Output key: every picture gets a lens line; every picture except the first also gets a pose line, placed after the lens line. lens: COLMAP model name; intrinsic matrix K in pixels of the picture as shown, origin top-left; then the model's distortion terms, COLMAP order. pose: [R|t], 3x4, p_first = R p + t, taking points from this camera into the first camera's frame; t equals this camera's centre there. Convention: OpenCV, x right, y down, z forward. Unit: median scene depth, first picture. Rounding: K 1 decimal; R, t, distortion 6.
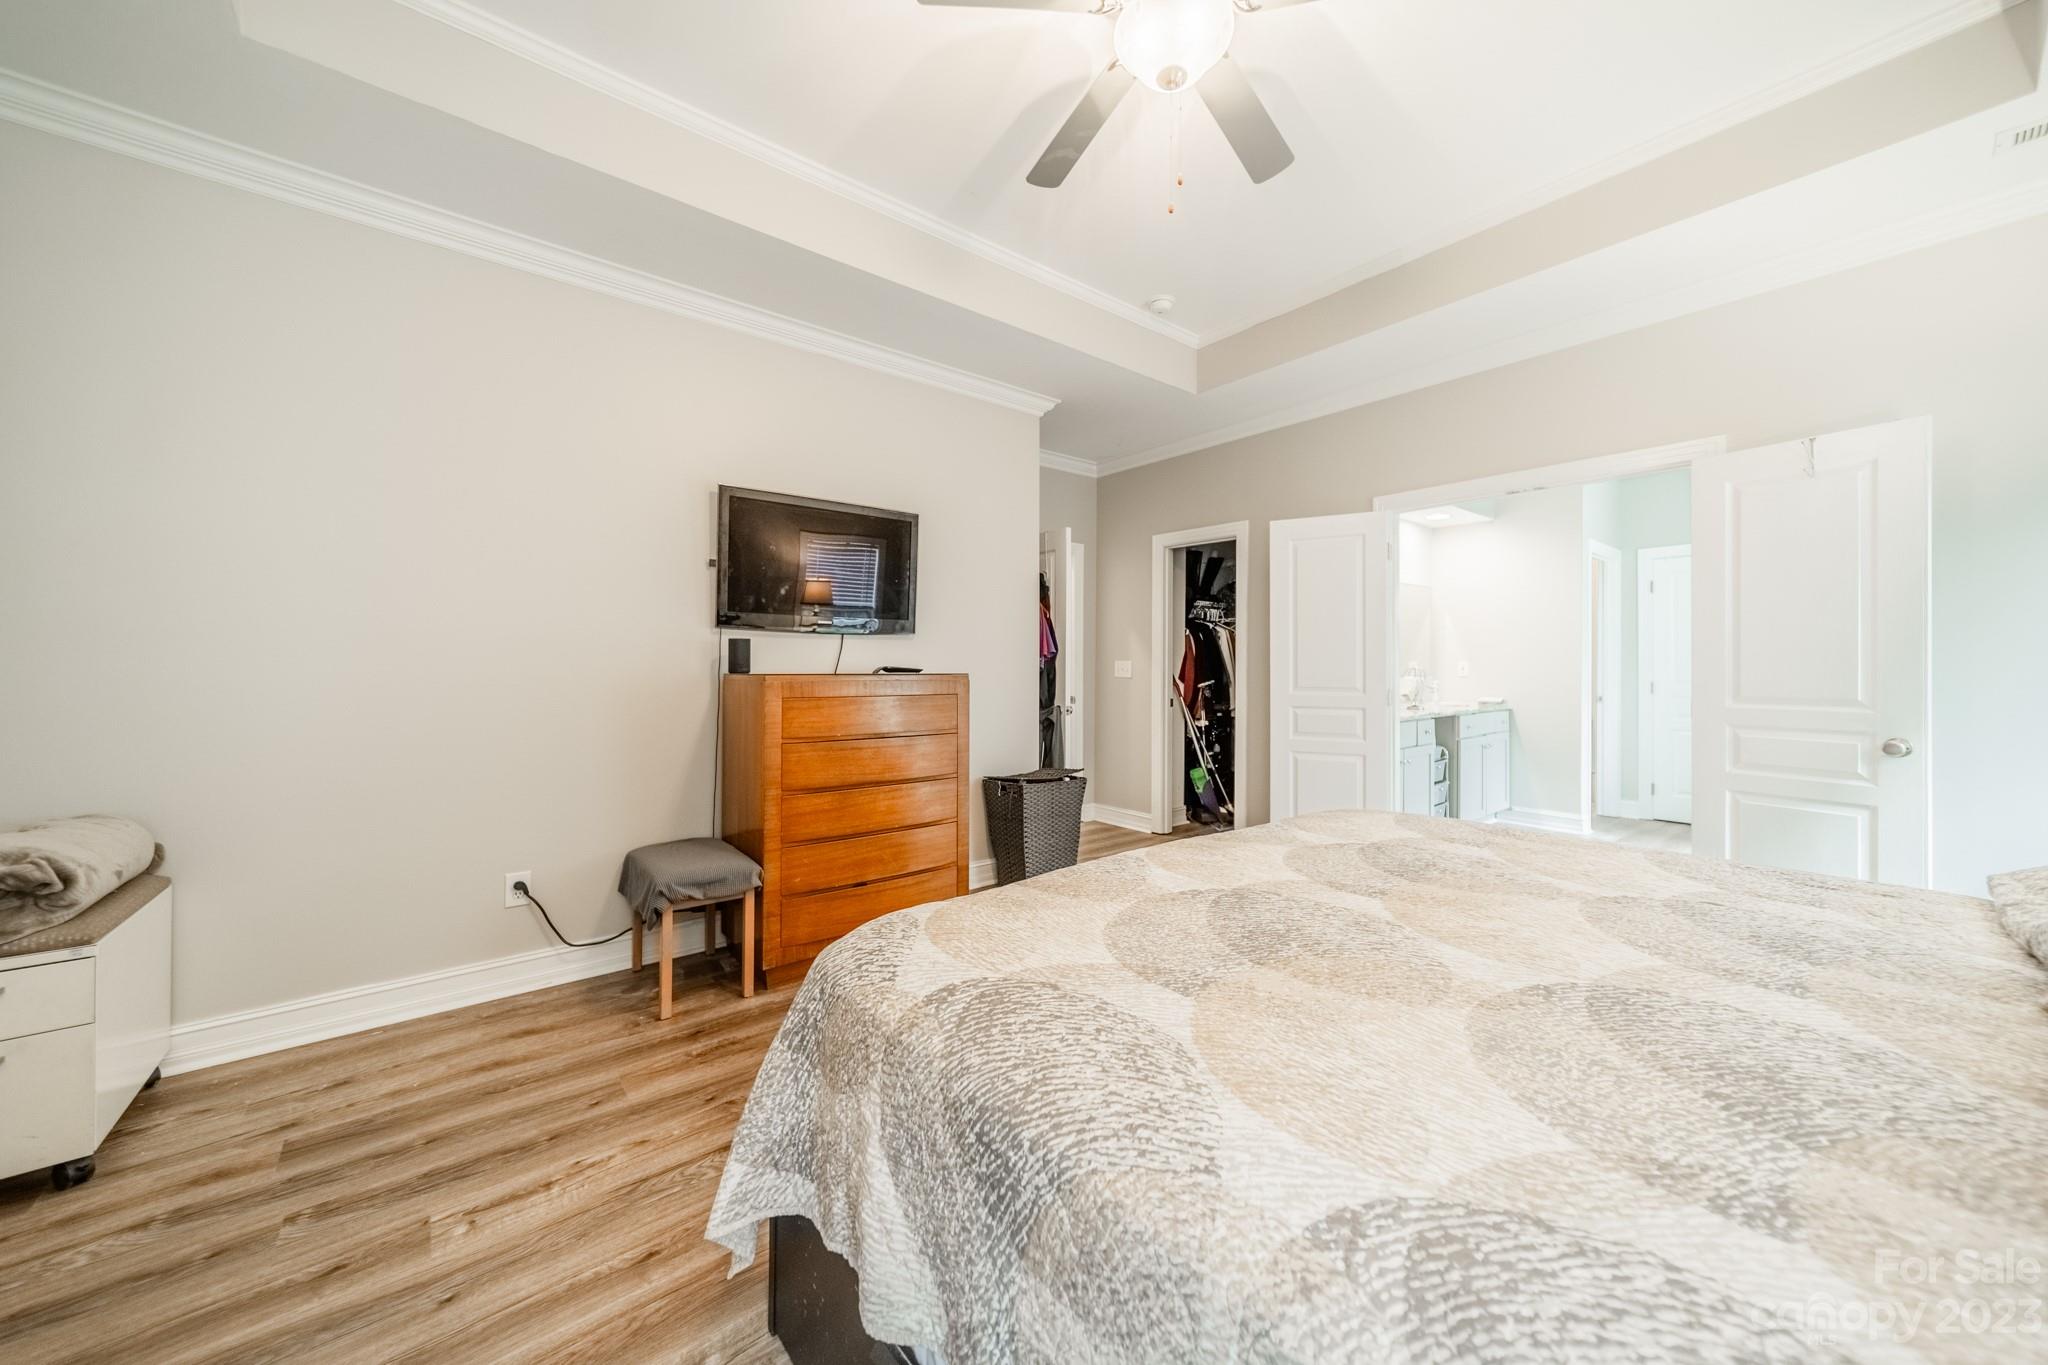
lens RADIAL K [[730.0, 0, 1027.7], [0, 730.0, 654.4], [0, 0, 1]] dist [0.002539, 0.000141]
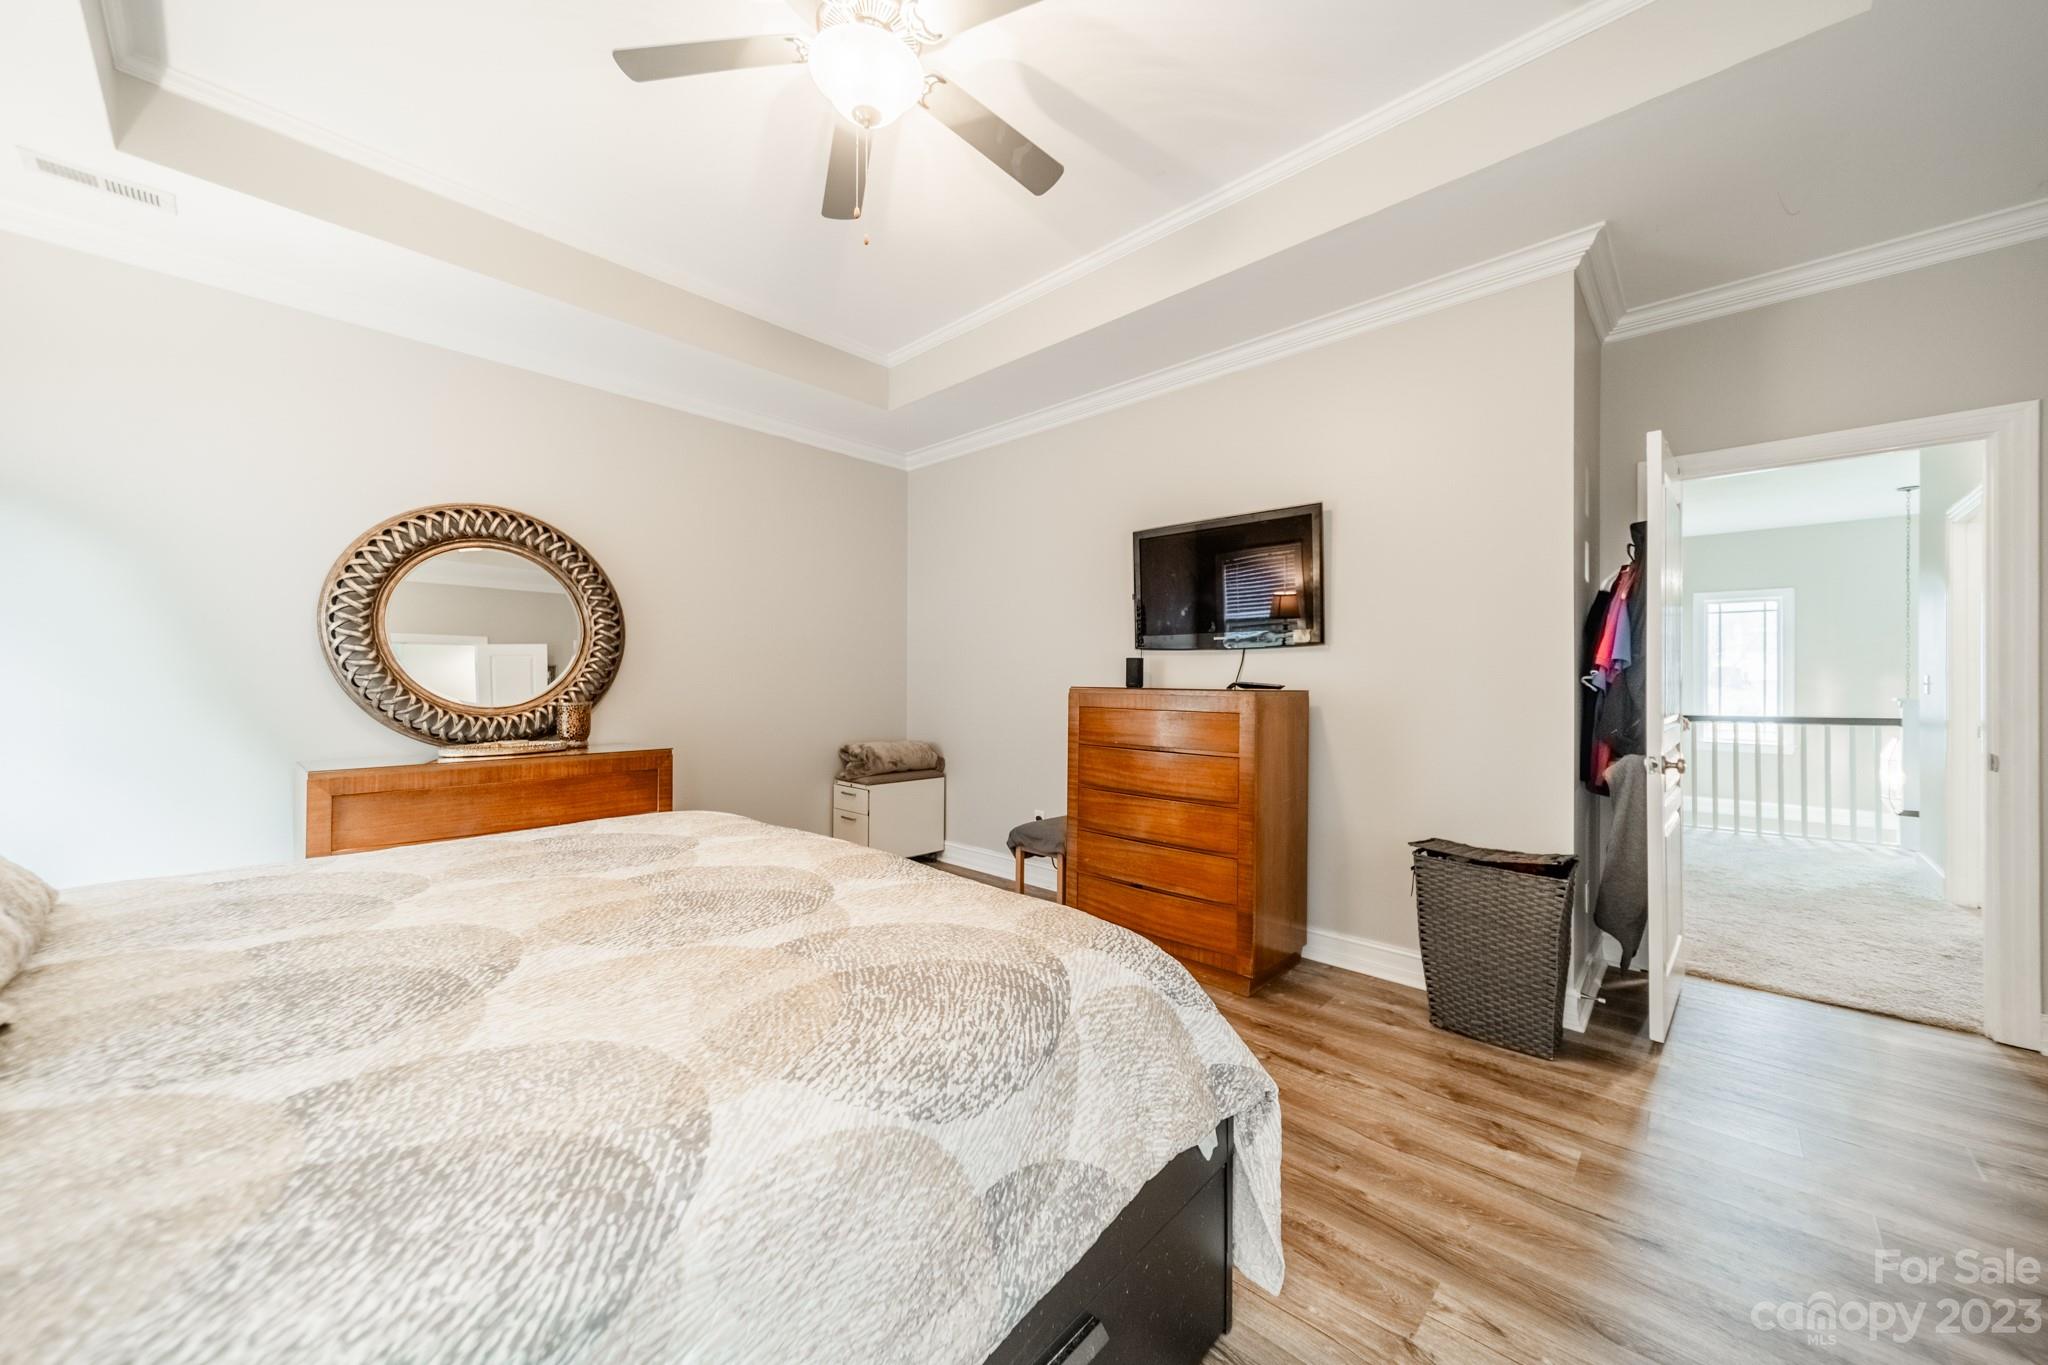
lens RADIAL K [[729.8, 0, 1026.6], [0, 729.8, 683.4], [0, 0, 1]] dist [0.007497, -0.000123]
pose [[0.146263, 0.005059, -0.989233, 1.458105], [0.005744, 0.999966, 0.005963, 0.023659], [0.989229, -0.006554, 0.146229, 1.218920]]
